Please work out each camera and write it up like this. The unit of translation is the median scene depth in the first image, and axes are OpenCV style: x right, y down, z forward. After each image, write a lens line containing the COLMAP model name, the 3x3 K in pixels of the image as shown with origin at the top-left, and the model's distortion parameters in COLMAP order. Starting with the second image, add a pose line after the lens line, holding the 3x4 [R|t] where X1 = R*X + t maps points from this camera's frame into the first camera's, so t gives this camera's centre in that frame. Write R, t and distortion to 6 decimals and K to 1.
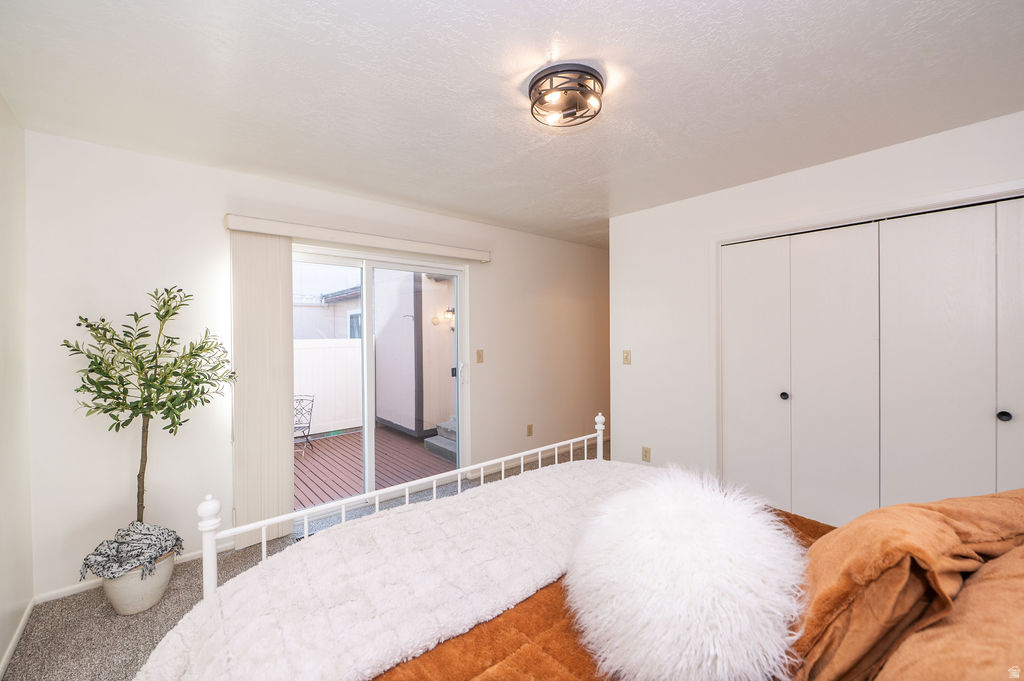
lens RADIAL K [[412.2, 0, 519.1], [0, 412.2, 336.2], [0, 0, 1]] dist [-0.007486, -0.000363]
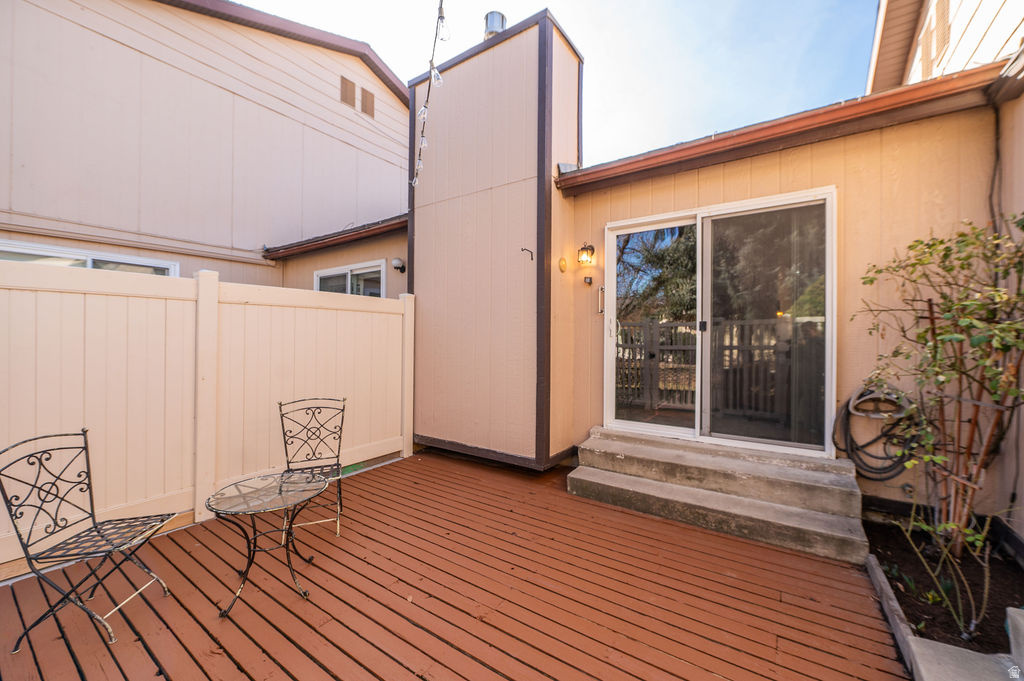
lens RADIAL K [[400.8, 0, 508.4], [0, 400.8, 337.0], [0, 0, 1]] dist [-0.009525, -0.000200]
pose [[0.970158, 0.016094, 0.241938, -0.422622], [-0.012722, 0.999799, -0.015492, 0.075812], [-0.242138, 0.011952, 0.970168, 0.491836]]
